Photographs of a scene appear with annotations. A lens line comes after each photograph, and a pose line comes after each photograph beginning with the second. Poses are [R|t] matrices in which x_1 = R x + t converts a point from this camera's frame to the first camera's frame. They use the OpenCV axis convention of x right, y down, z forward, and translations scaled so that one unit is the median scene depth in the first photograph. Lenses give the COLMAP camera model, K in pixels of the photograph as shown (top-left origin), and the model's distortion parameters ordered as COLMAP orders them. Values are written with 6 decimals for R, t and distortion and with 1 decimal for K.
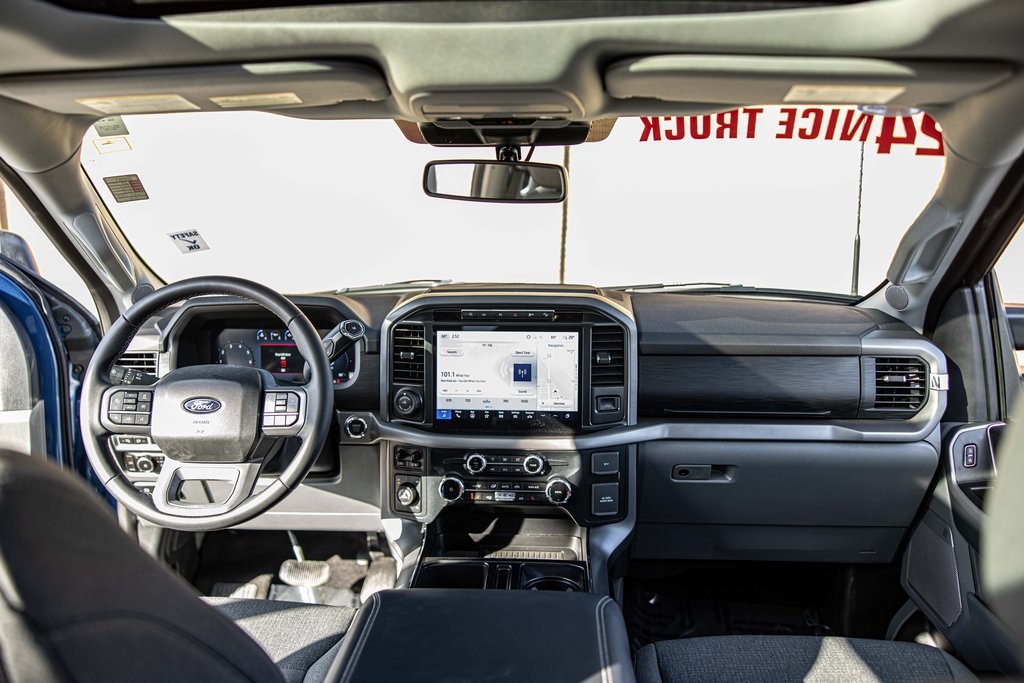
lens RADIAL K [[787.0, 0, 503.8], [0, 787.0, 342.0], [0, 0, 1]] dist [-0.004532, -0.000464]
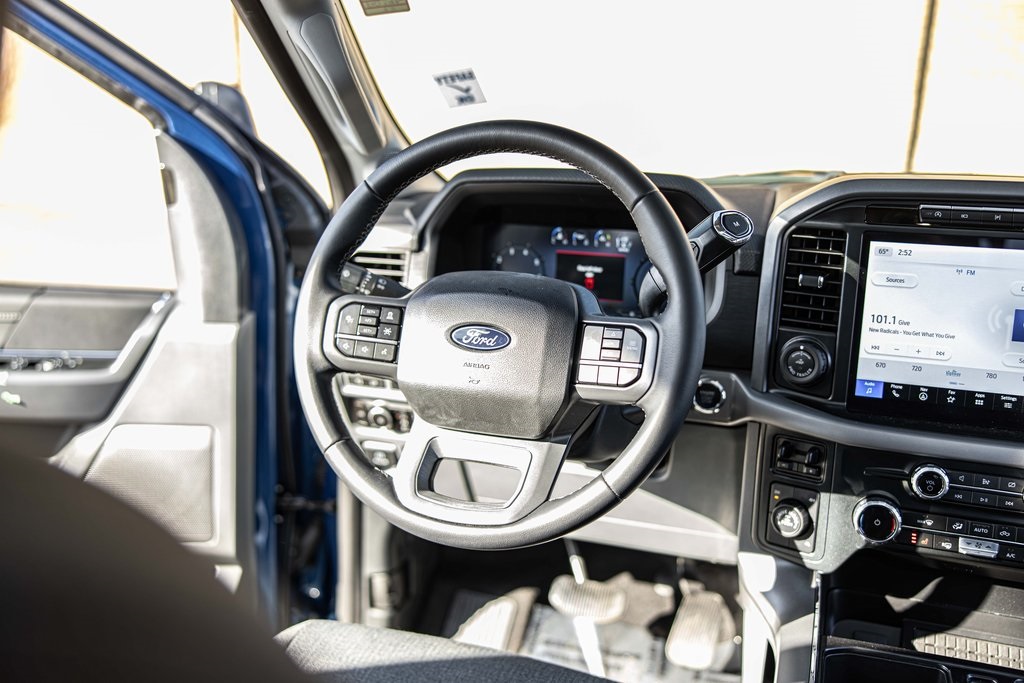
lens RADIAL K [[946.7, 0, 508.8], [0, 946.7, 336.1], [0, 0, 1]] dist [-0.016050, 0.000000]
pose [[0.956542, 0.082258, -0.279752, -0.138373], [-0.066564, 0.995652, 0.065160, 0.026905], [0.283896, -0.043707, 0.957858, 0.274782]]
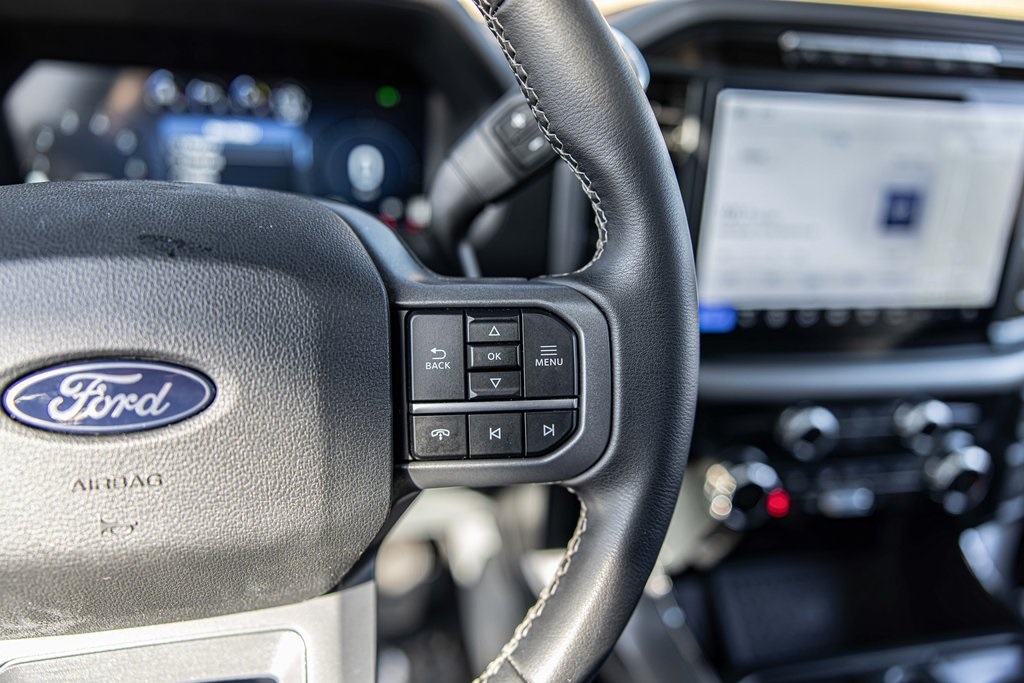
lens RADIAL K [[719.7, 0, 515.7], [0, 719.7, 341.3], [0, 0, 1]] dist [0.007680, 0.001145]
pose [[0.959730, -0.049913, 0.276456, -0.283041], [-0.017167, 0.971831, 0.235055, 0.019824], [-0.280400, -0.230335, 0.931838, 0.681274]]
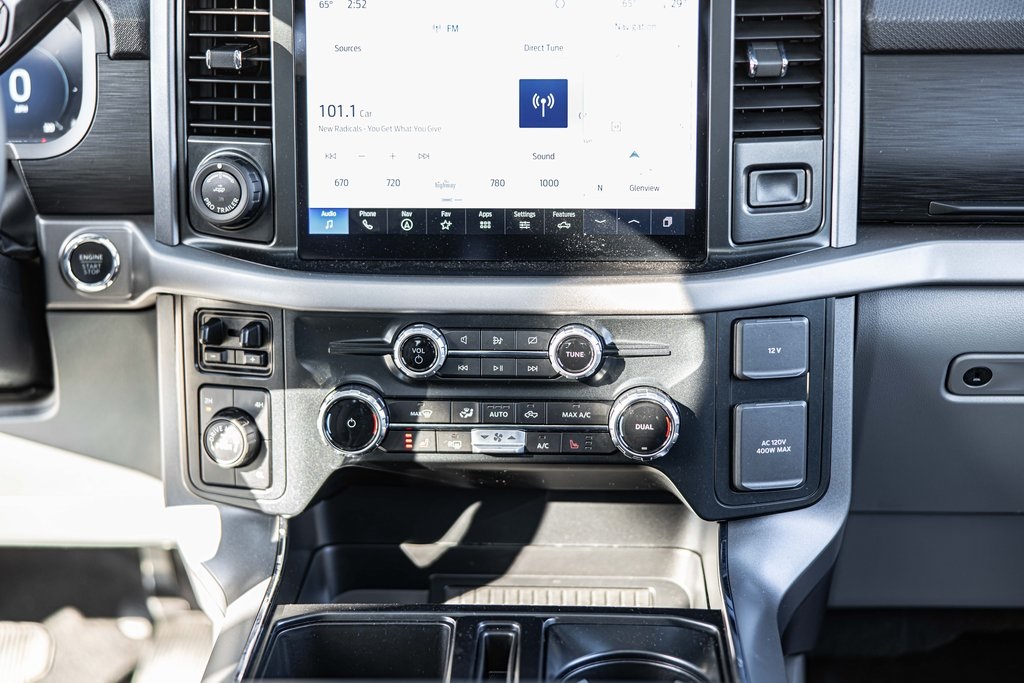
lens RADIAL K [[1729.1, 0, 503.2], [0, 1729.1, 311.4], [0, 0, 1]] dist [0.003953, 0.000000]
pose [[0.999840, -0.009251, 0.015288, -0.007902], [0.007847, 0.995959, 0.089463, 0.062687], [-0.016053, -0.089329, 0.995873, 0.197753]]
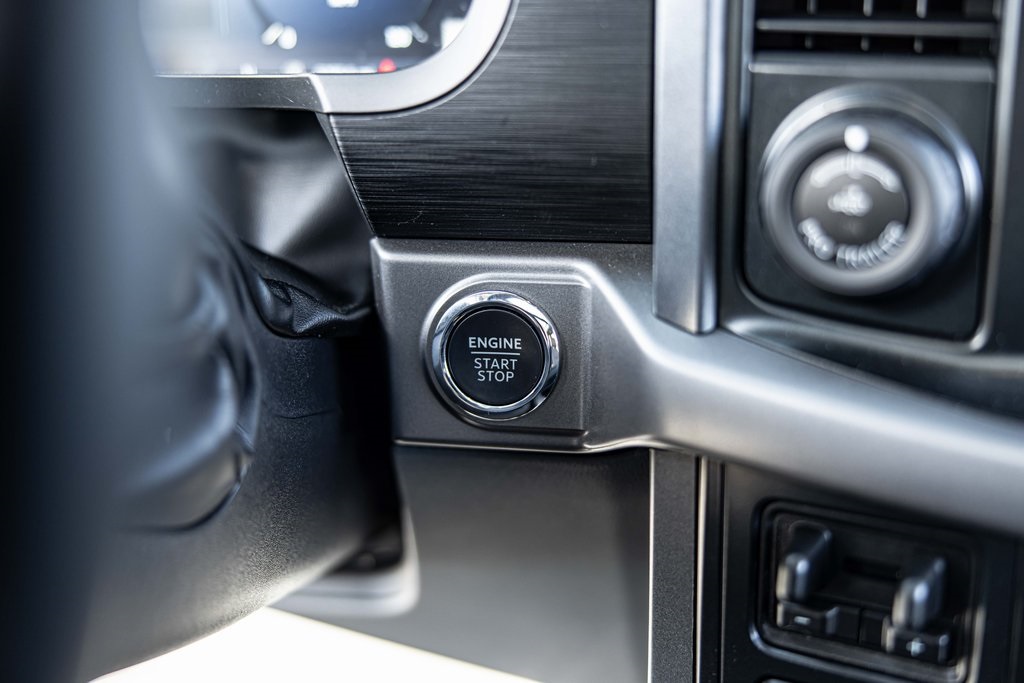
lens RADIAL K [[1308.1, 0, 513.3], [0, 1308.1, 335.5], [0, 0, 1]] dist [-0.018085, 0.000000]
pose [[0.989077, 0.021151, -0.145874, -0.150301], [0.008243, 0.980166, 0.198006, 0.054648], [0.147168, -0.197046, 0.969286, 0.771867]]
